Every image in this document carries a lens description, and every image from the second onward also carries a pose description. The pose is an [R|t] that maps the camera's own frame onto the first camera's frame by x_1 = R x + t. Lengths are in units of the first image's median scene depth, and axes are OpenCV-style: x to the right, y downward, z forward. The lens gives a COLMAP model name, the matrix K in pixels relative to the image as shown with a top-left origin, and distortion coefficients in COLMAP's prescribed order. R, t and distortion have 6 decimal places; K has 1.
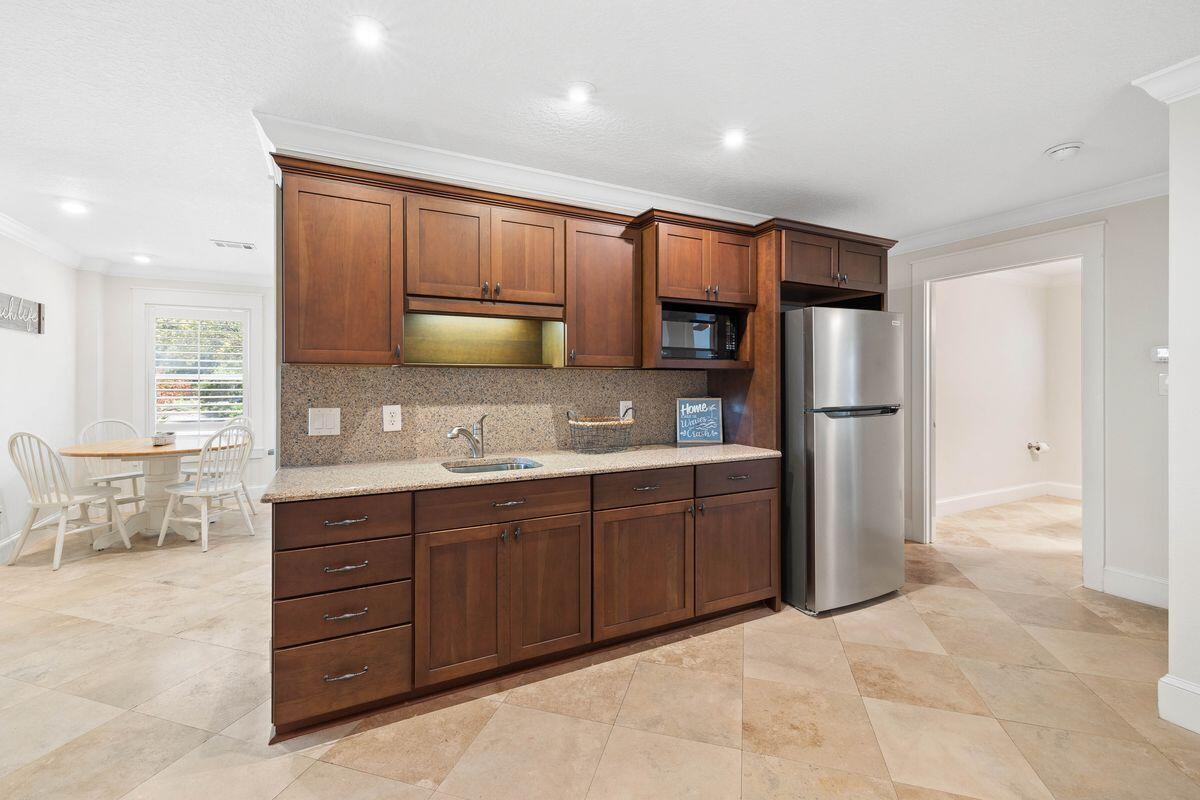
lens RADIAL K [[508.1, 0, 592.2], [0, 508.1, 385.0], [0, 0, 1]] dist [0.002695, 0.000216]
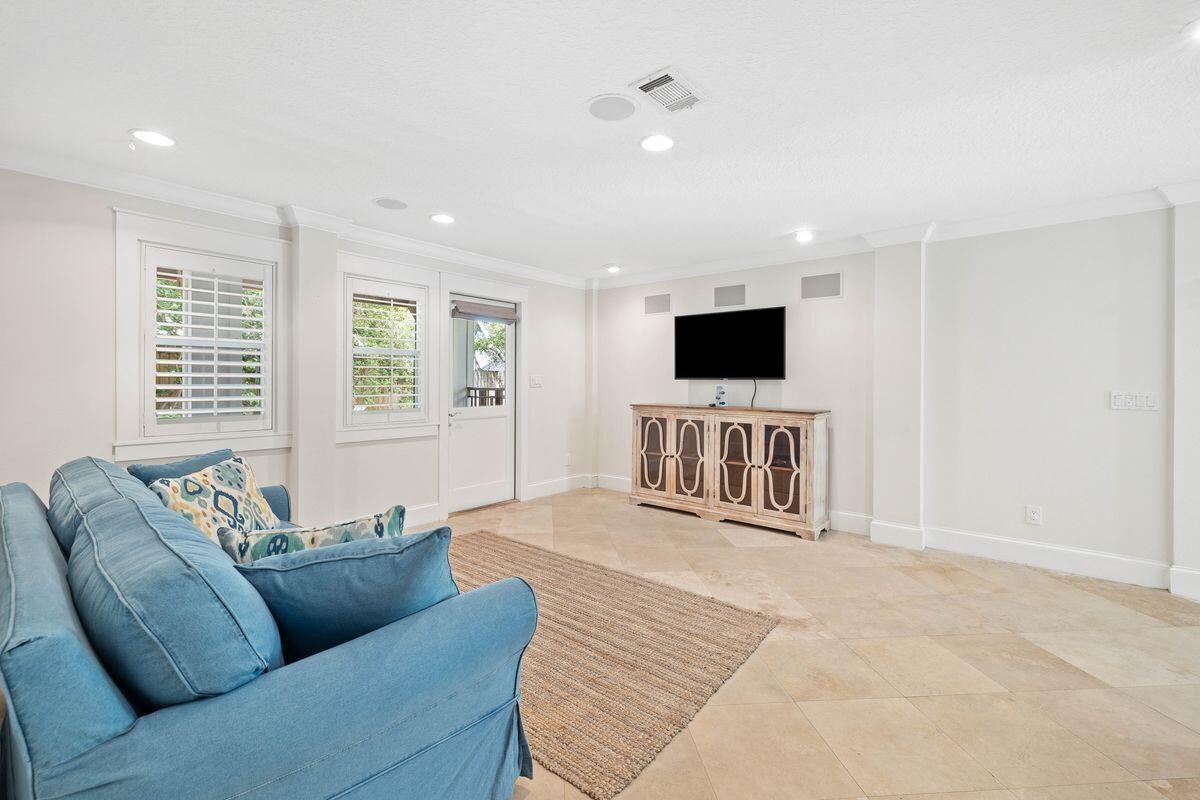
lens RADIAL K [[508.1, 0, 592.2], [0, 508.1, 385.0], [0, 0, 1]] dist [0.002695, 0.000216]
pose [[-0.926685, 0.001050, -0.375838, 0.853200], [-0.002094, 0.999966, 0.007956, -0.000396], [0.375834, 0.008160, -0.926651, 1.188517]]
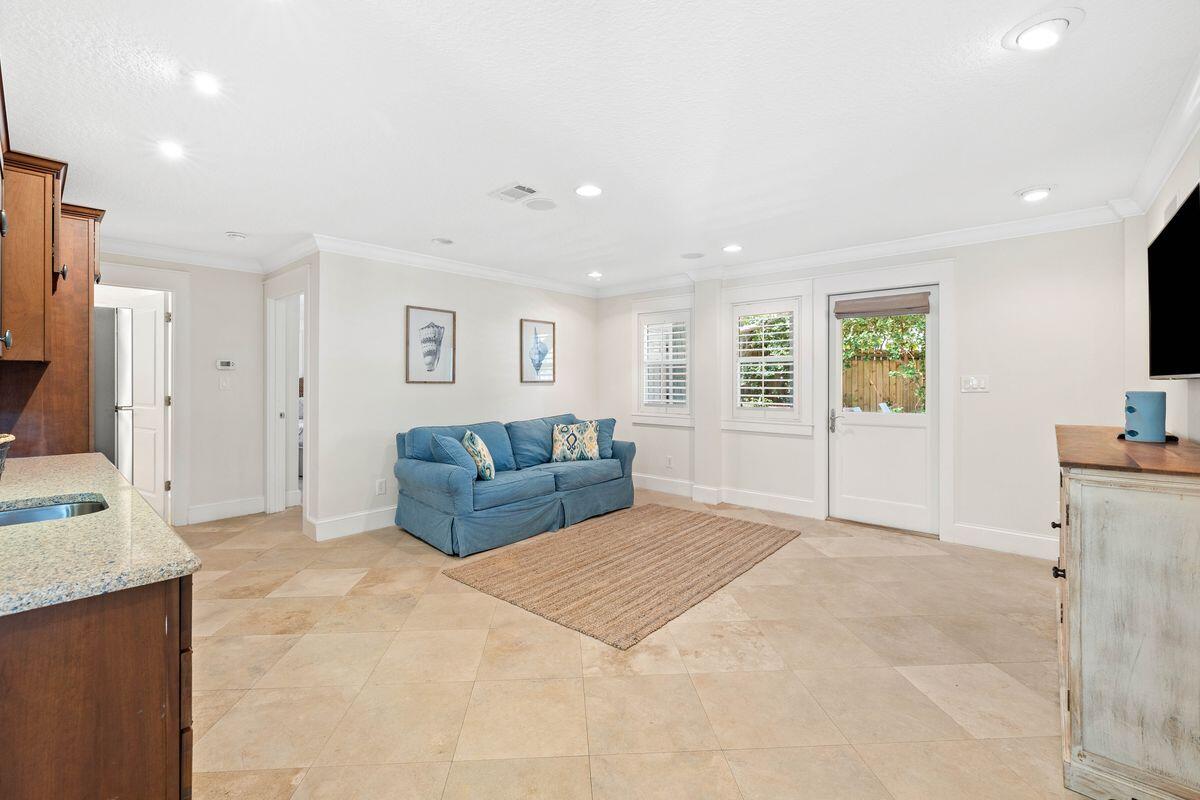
lens RADIAL K [[508.1, 0, 592.2], [0, 508.1, 385.0], [0, 0, 1]] dist [0.002695, 0.000216]
pose [[-0.356523, -0.003006, 0.934282, -1.172142], [-0.000015, 0.999995, 0.003212, -0.001546], [-0.934287, 0.001131, -0.356521, 0.645054]]
